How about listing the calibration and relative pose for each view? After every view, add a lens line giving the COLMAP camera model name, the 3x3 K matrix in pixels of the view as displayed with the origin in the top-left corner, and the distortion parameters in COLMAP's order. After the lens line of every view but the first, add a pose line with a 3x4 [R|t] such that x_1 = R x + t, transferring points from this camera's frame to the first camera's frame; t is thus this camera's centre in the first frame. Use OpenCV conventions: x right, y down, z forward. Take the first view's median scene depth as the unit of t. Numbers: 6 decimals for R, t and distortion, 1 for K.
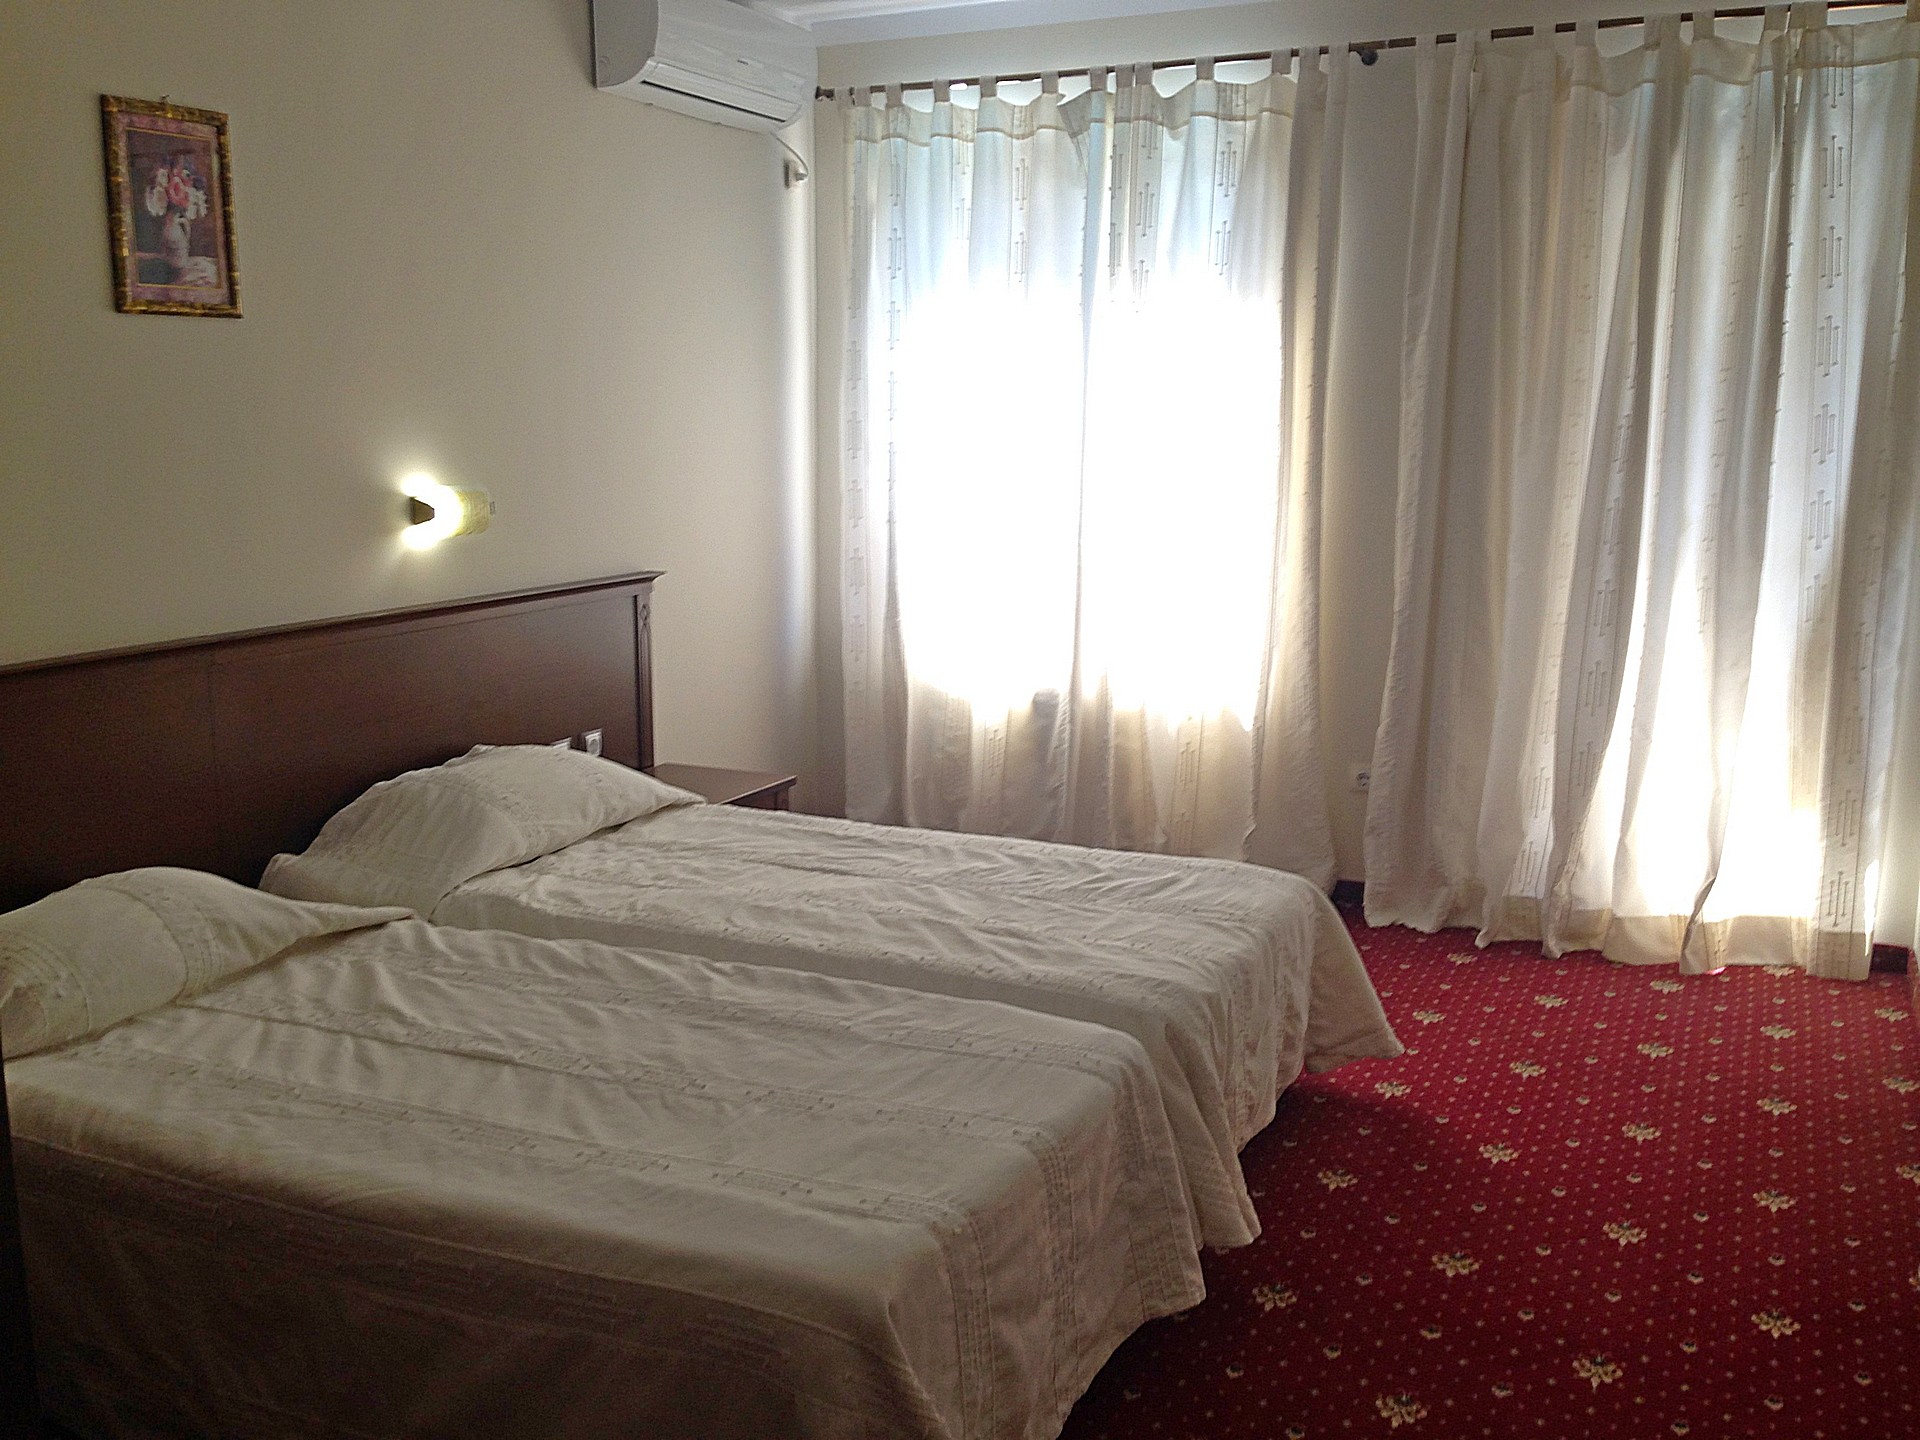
lens RADIAL K [[1770.4, 0, 961.8], [0, 1770.4, 727.7], [0, 0, 1]] dist [0.035583, 0.000000]
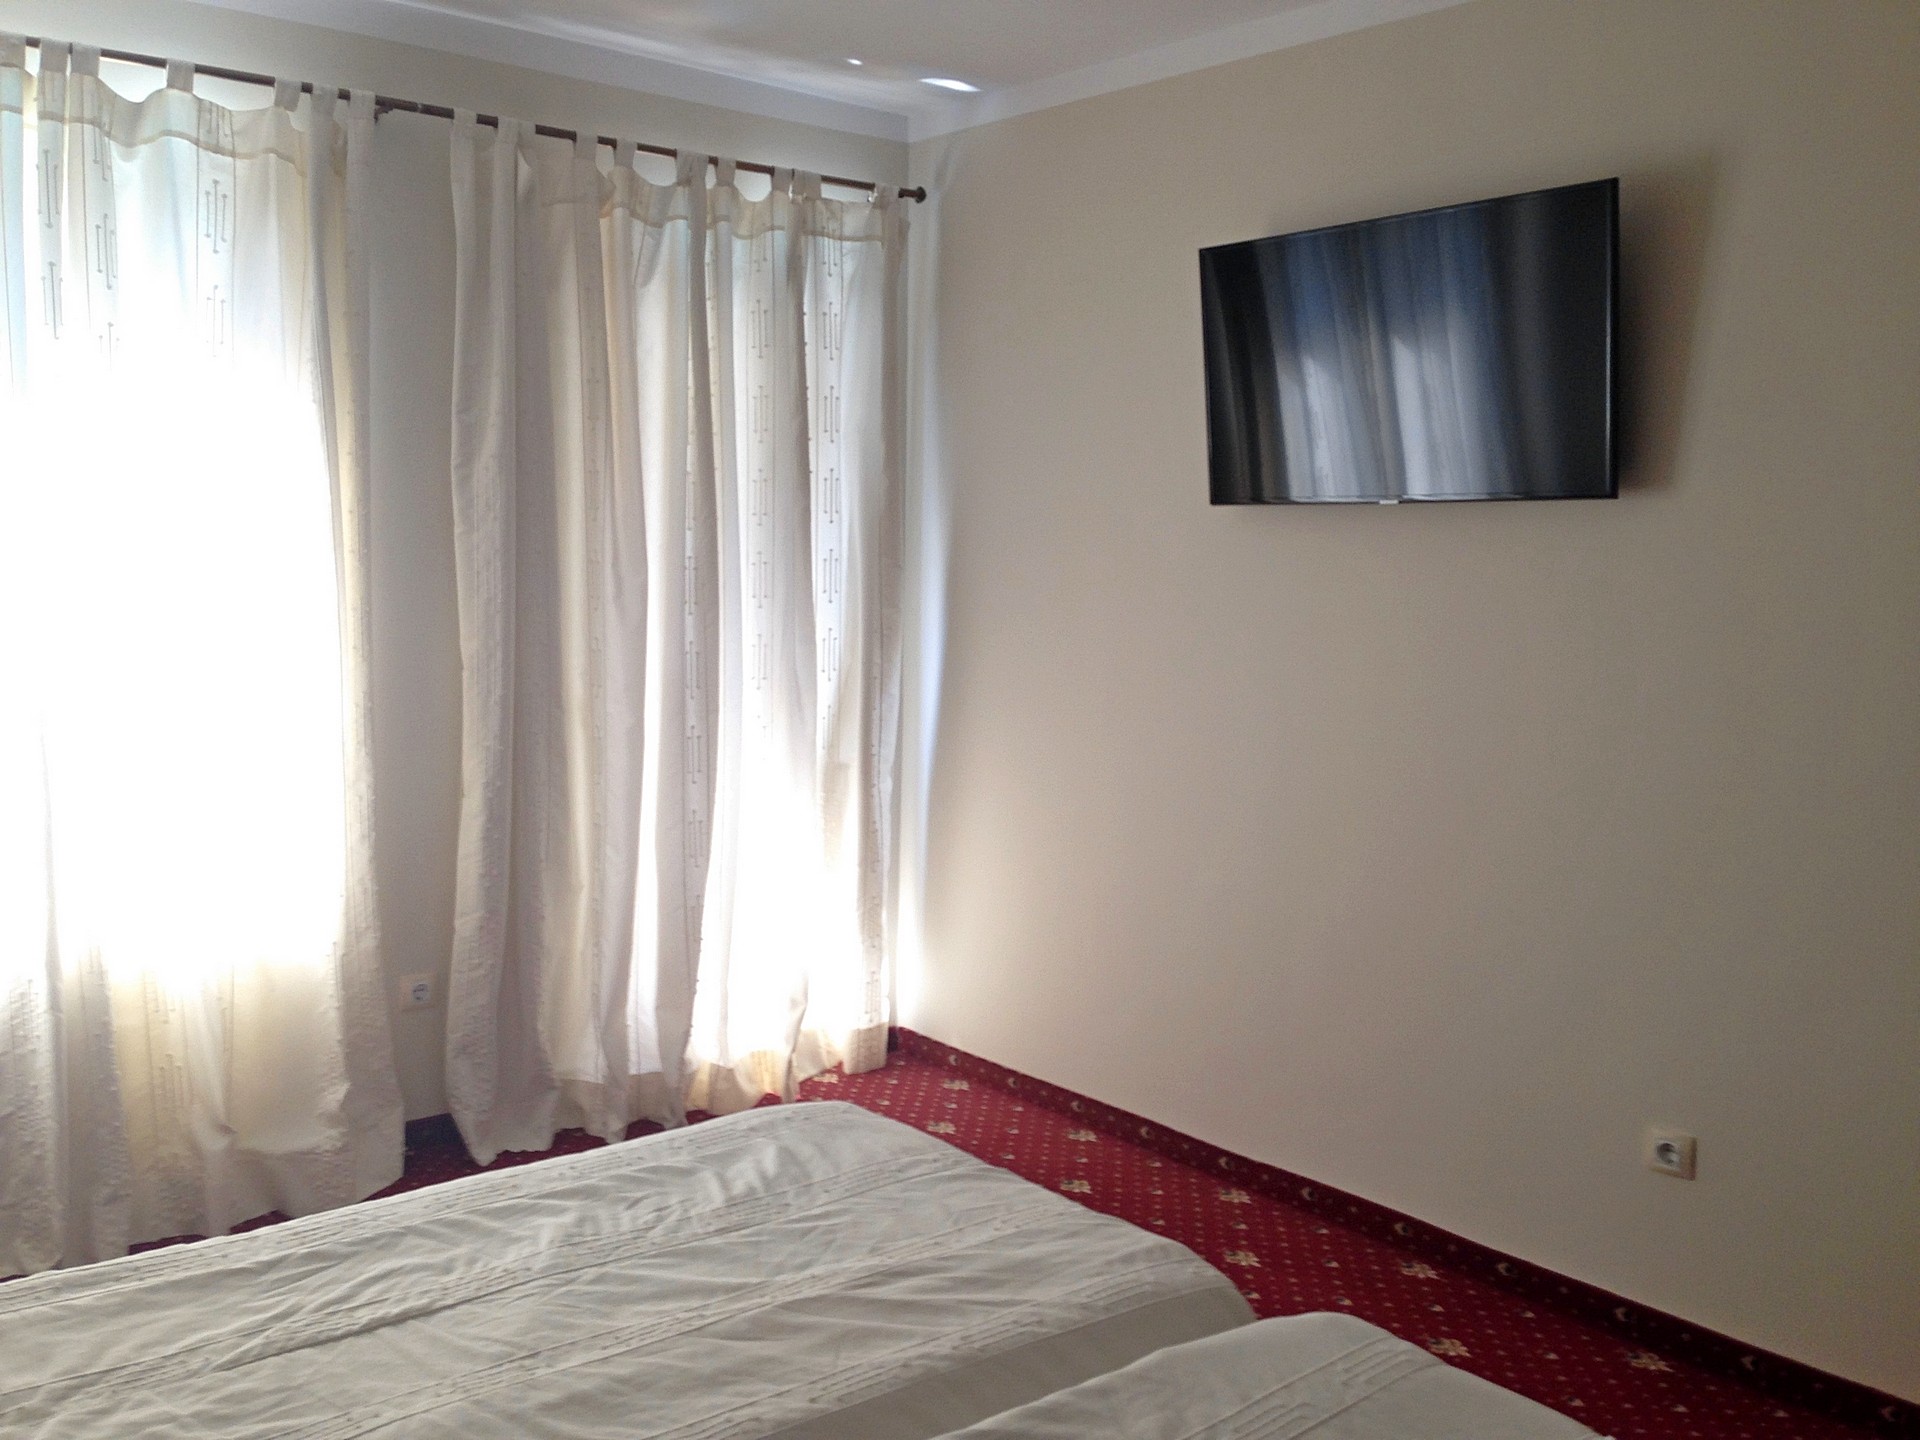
lens RADIAL K [[1770.4, 0, 961.3], [0, 1770.4, 704.5], [0, 0, 1]] dist [0.035583, 0.000000]
pose [[0.429564, -0.077987, 0.899662, -0.547144], [0.140979, 0.989840, 0.018490, -0.114280], [-0.891964, 0.118891, 0.436194, 0.577761]]
